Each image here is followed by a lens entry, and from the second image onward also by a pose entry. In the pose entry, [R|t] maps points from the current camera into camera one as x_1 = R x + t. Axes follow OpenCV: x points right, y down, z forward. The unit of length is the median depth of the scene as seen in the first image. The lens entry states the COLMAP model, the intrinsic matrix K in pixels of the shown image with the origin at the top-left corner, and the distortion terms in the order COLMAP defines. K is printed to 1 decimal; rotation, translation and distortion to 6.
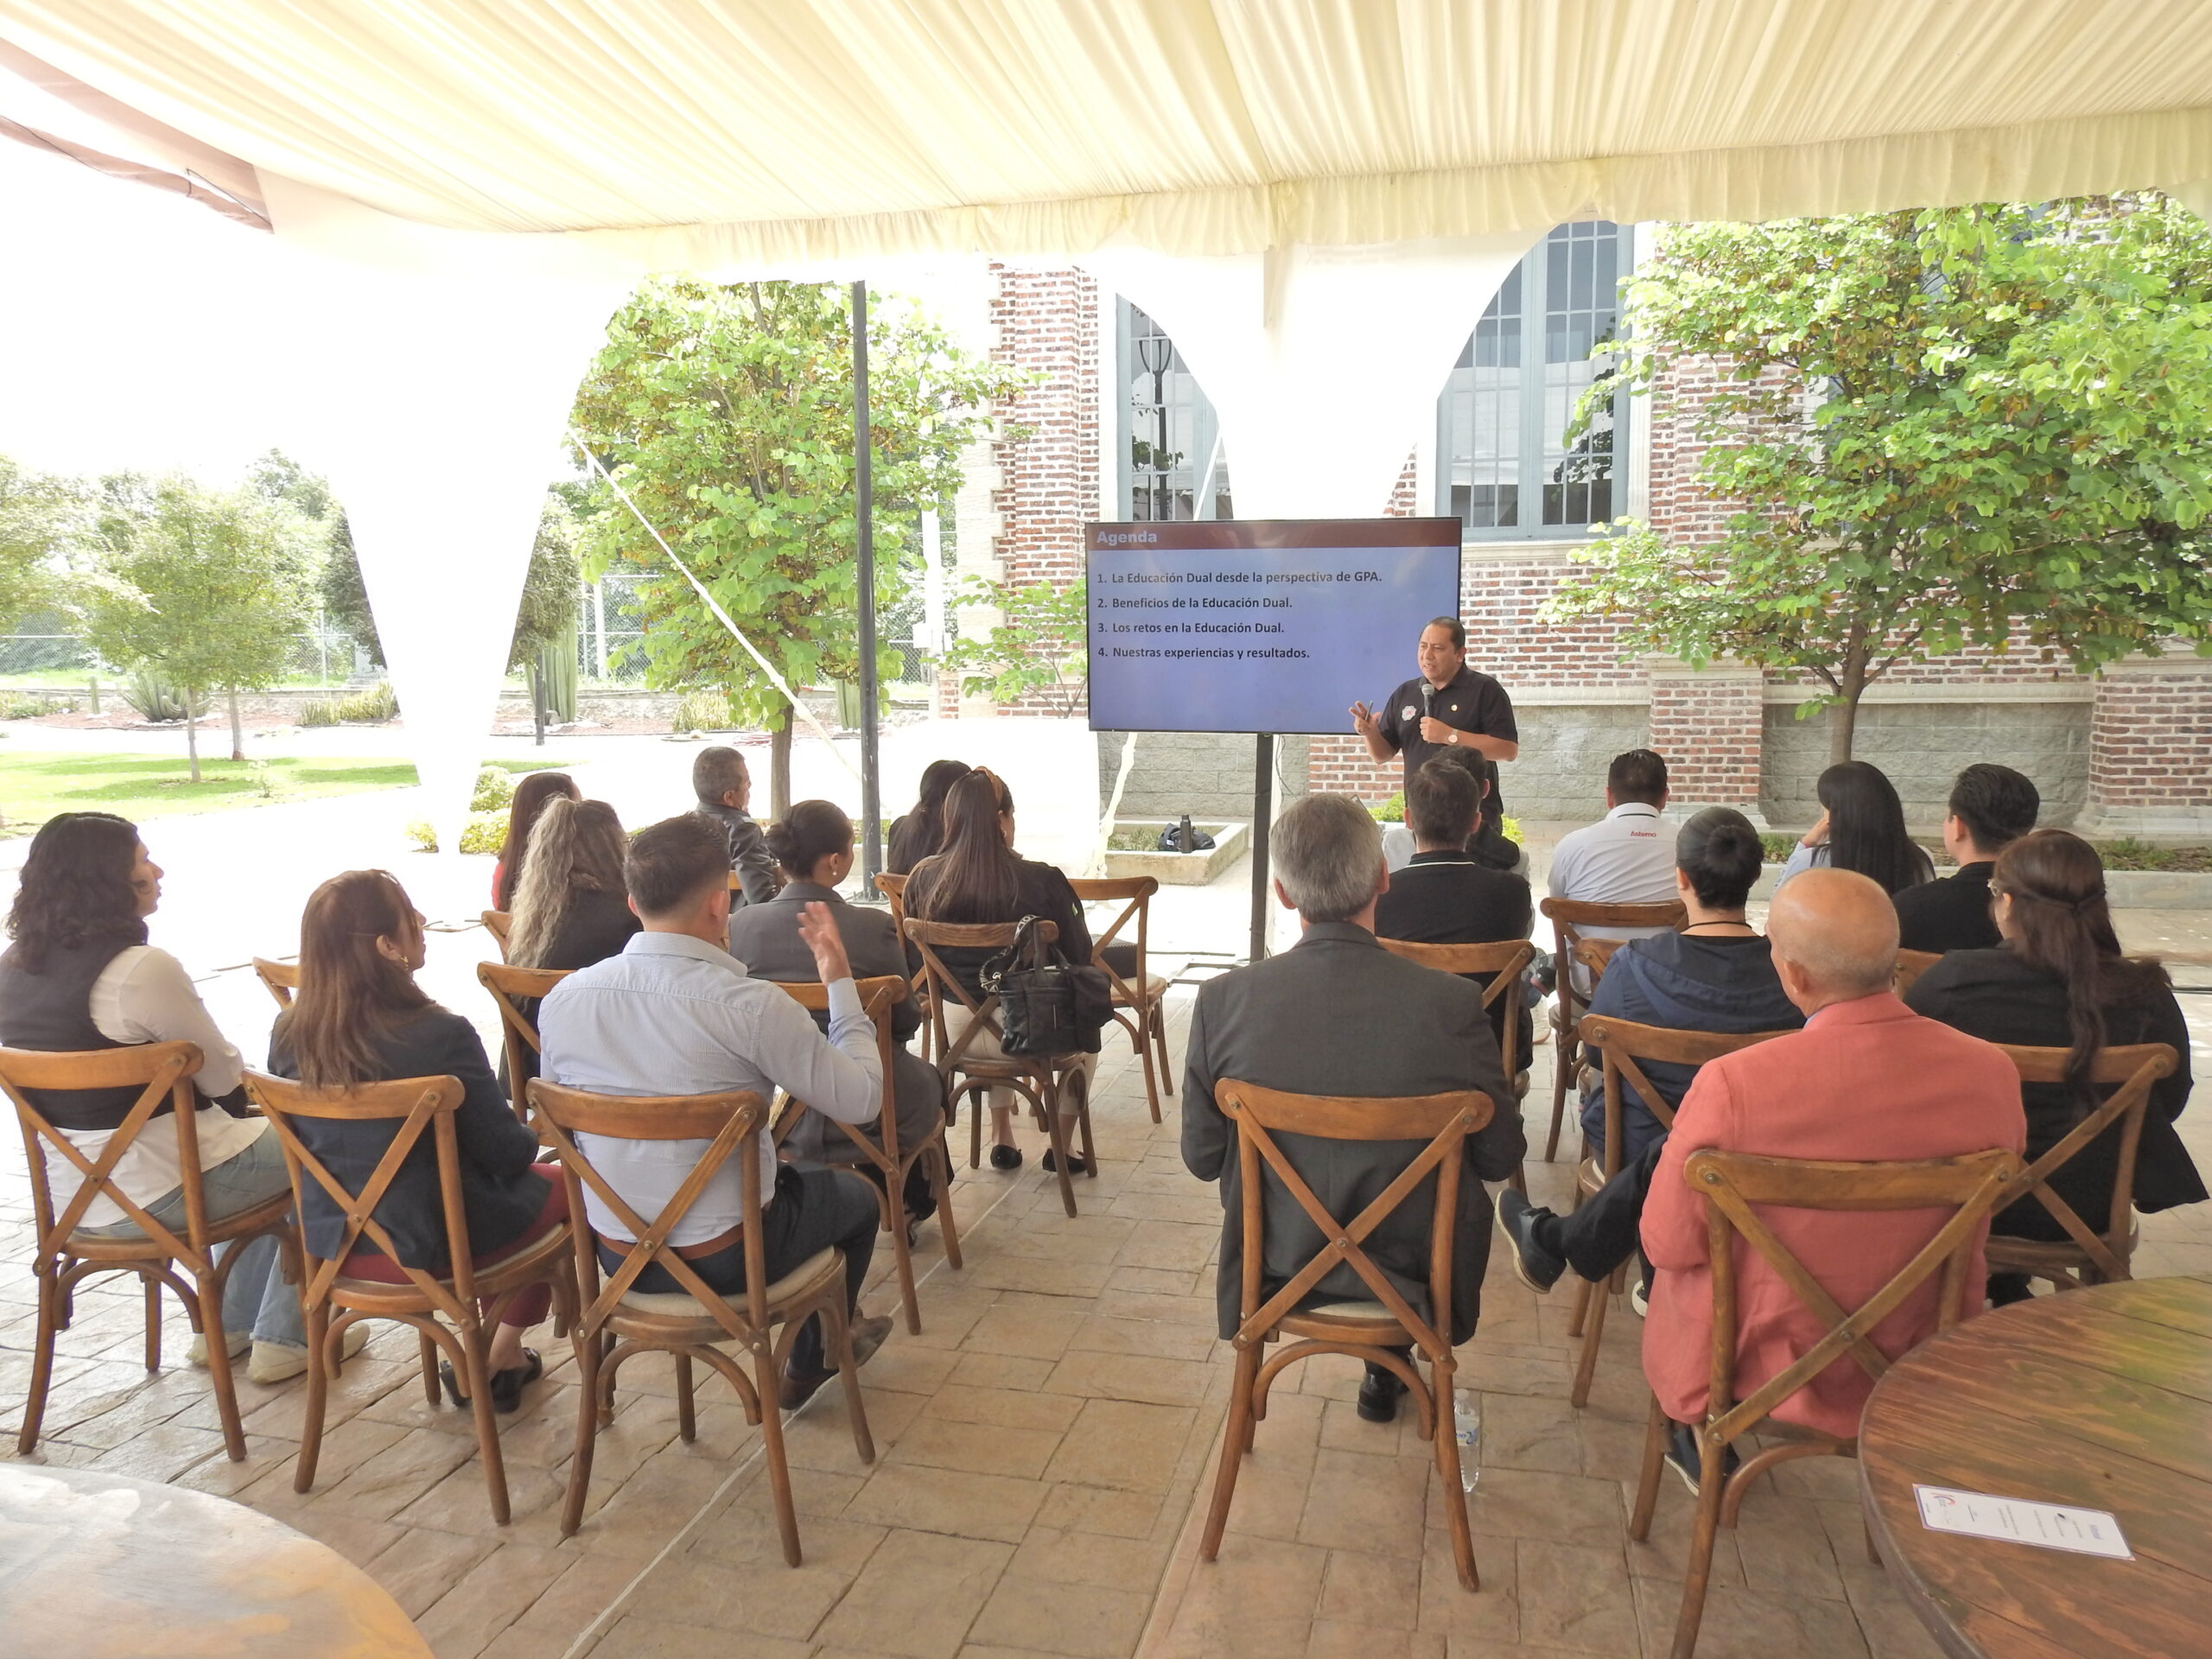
lens RADIAL K [[1547.8, 0, 1106.0], [0, 1547.8, 829.5], [0, 0, 1]] dist [-0.004985, -0.002707]
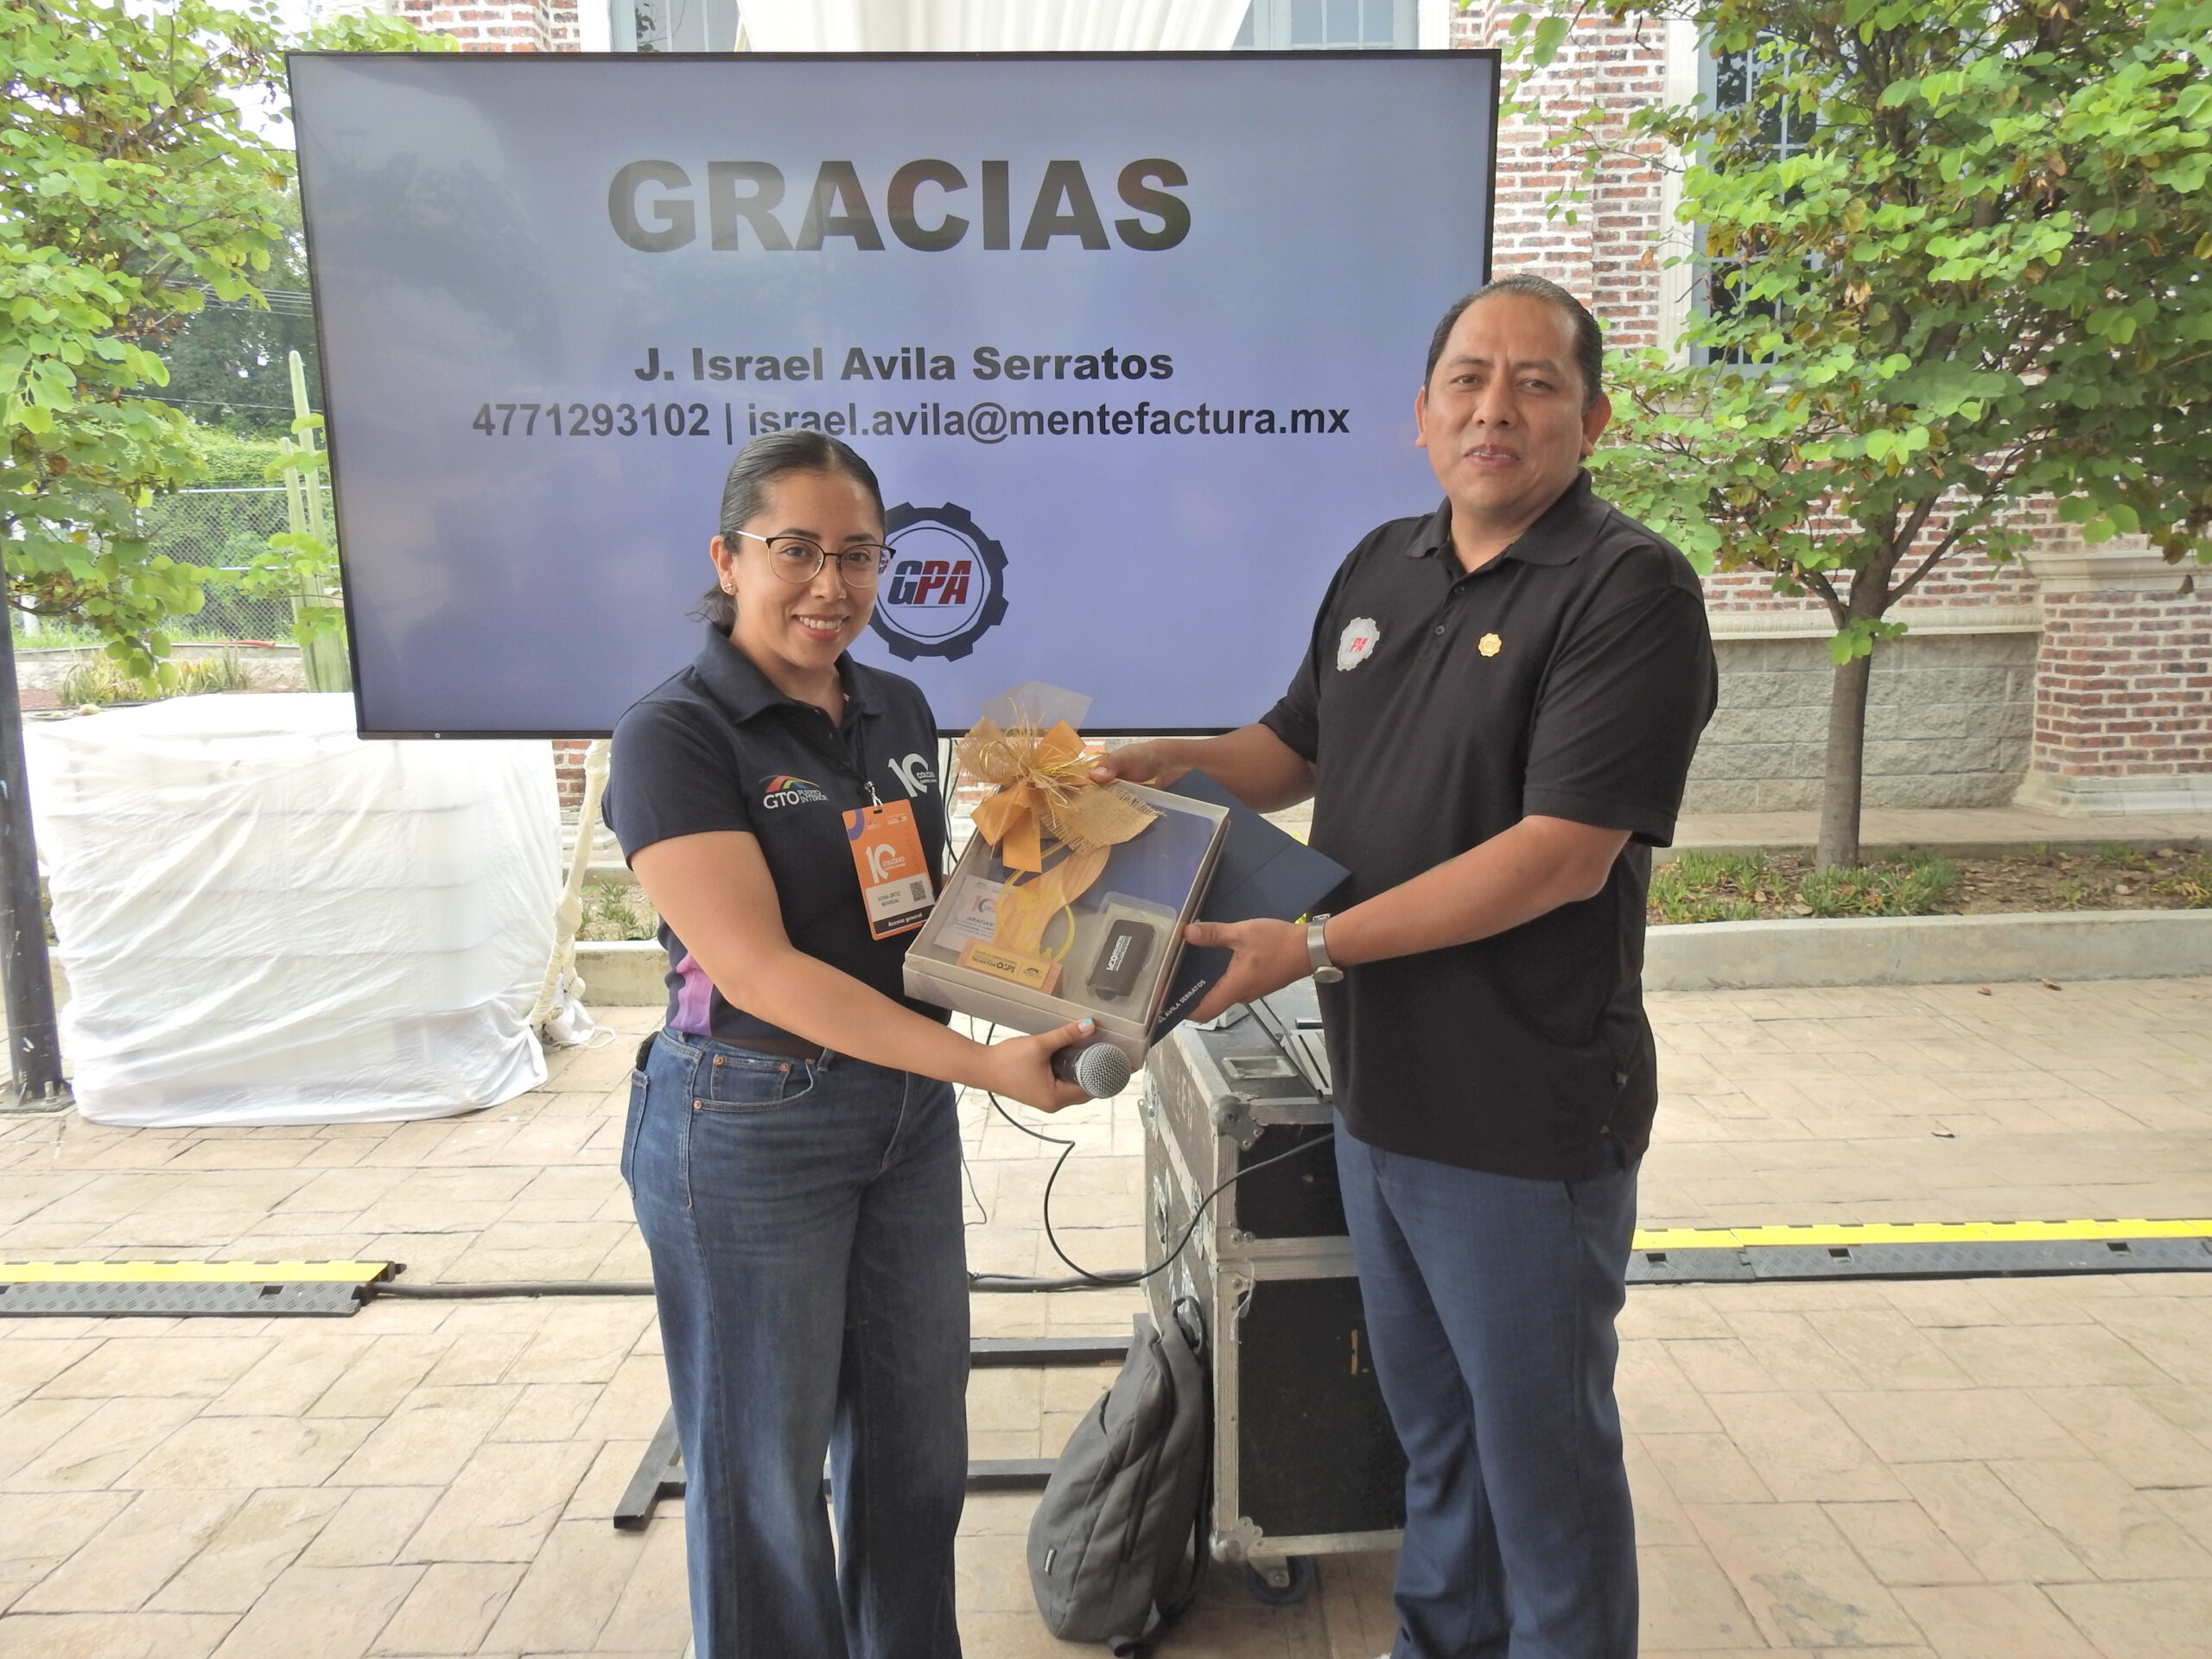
lens RADIAL K [[1547.8, 0, 1106.0], [0, 1547.8, 829.5], [0, 0, 1]] dist [-0.004985, -0.002707]
pose [[0.972725, -0.043800, 0.227789, 0.050347], [0.037224, 0.998759, 0.033090, -0.031666], [-0.228955, -0.023708, 0.973148, 0.412440]]
